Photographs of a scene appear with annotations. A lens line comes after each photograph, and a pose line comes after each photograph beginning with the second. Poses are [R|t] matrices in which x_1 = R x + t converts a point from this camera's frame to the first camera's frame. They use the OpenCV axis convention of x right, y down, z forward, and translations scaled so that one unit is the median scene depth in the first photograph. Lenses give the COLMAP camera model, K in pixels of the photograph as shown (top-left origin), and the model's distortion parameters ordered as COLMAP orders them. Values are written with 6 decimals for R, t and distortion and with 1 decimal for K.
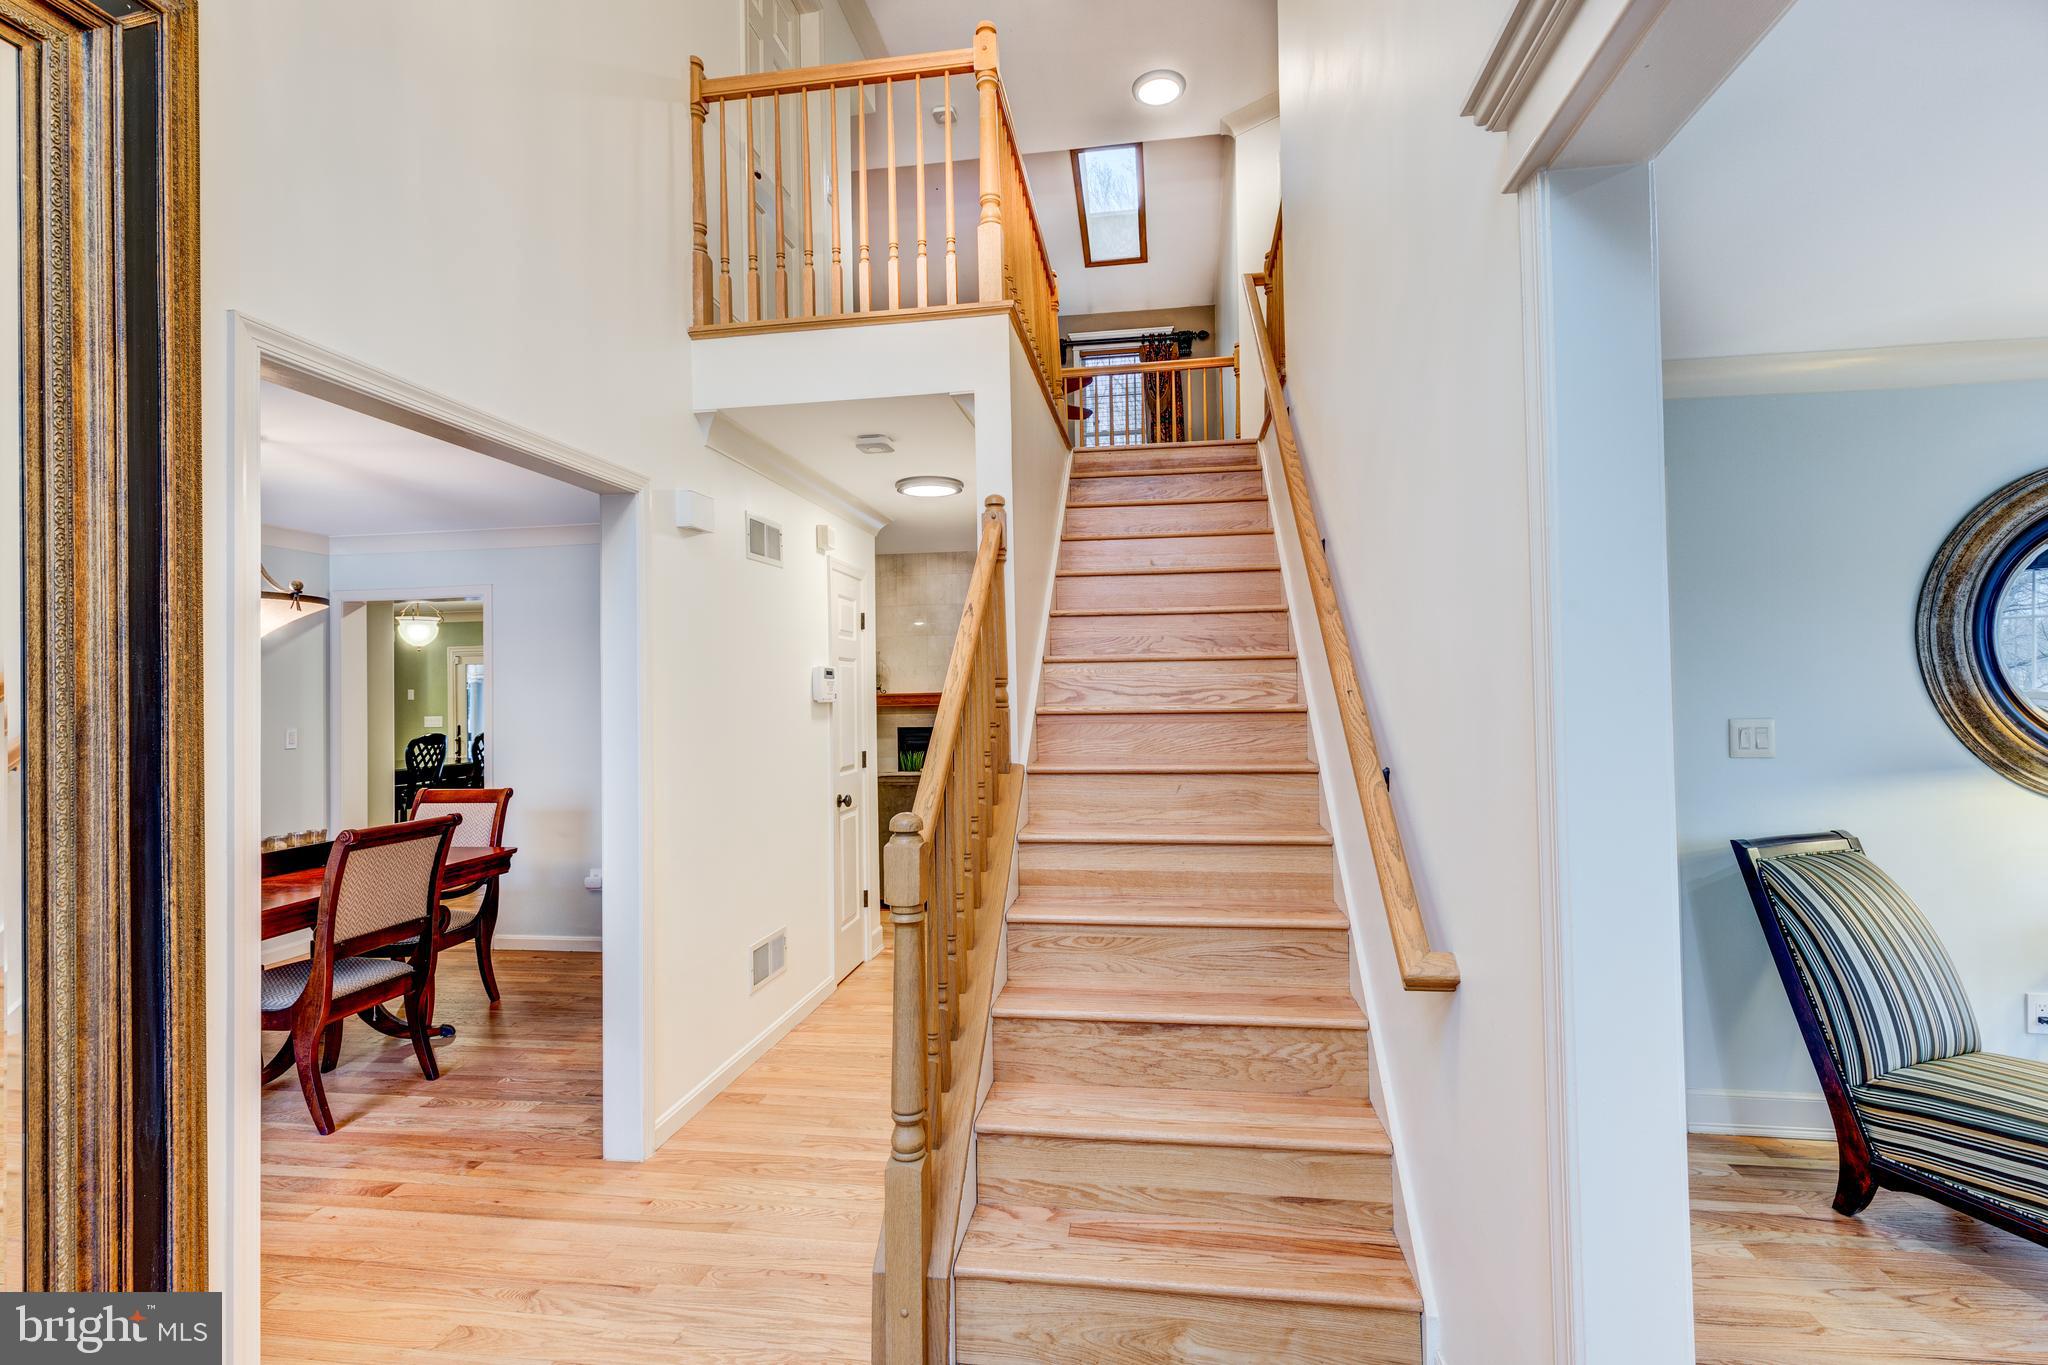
lens RADIAL K [[932.3, 0, 1024.0], [0, 932.3, 682.5], [0, 0, 1]] dist [0.004265, -0.001169]
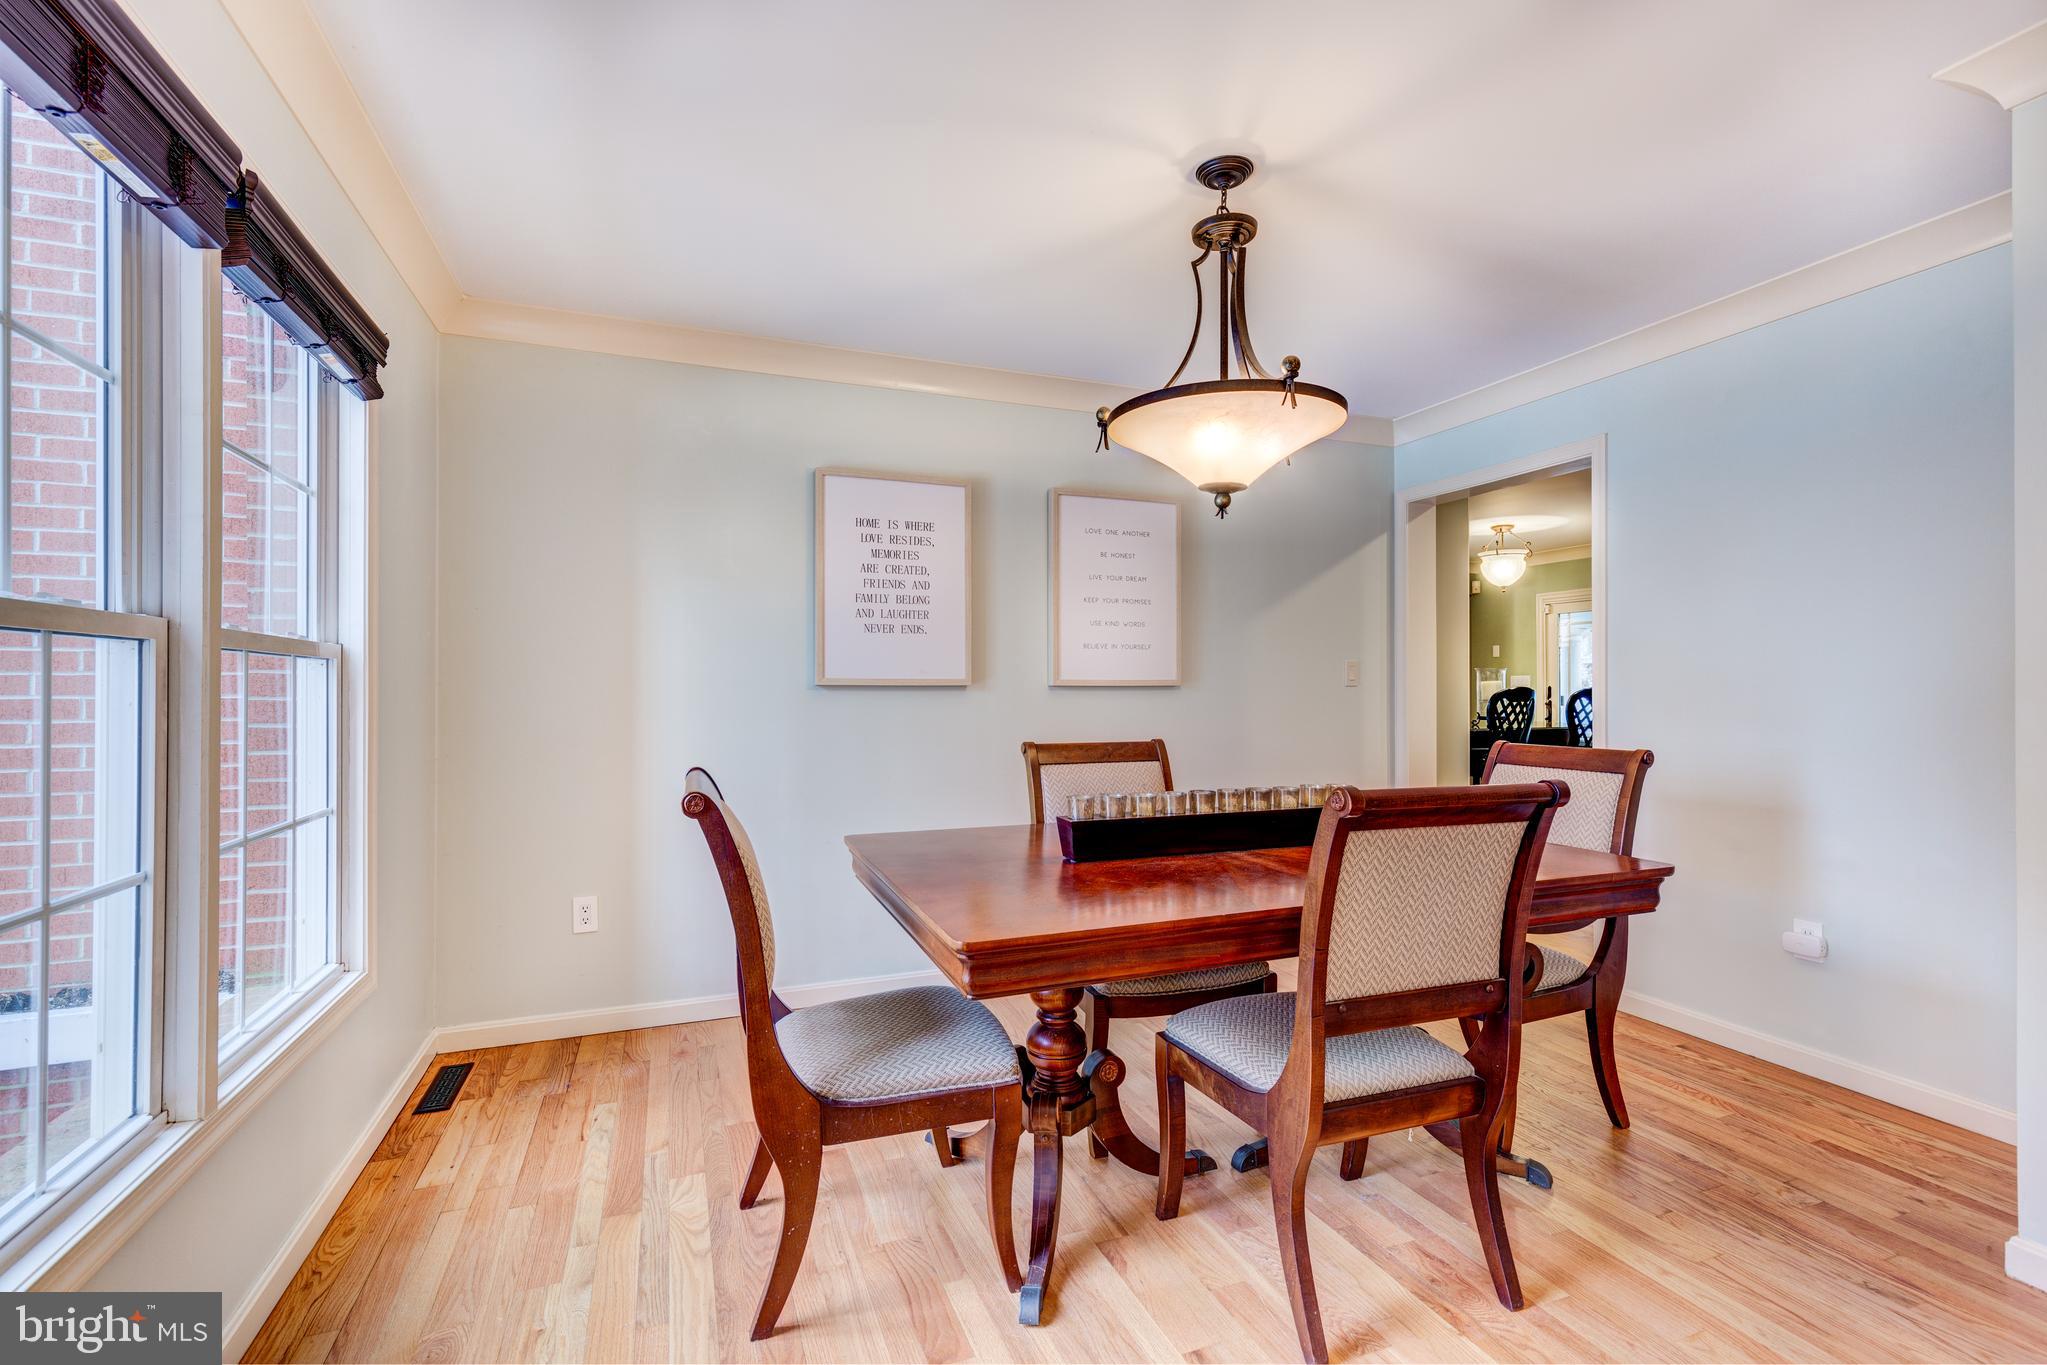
lens RADIAL K [[910.6, 0, 1040.7], [0, 910.6, 686.3], [0, 0, 1]] dist [0.012302, -0.000712]
pose [[0.497943, 0.011117, -0.867138, -0.220728], [0.006403, 0.999843, 0.016495, 0.054272], [0.867186, -0.013766, 0.497794, 0.355954]]
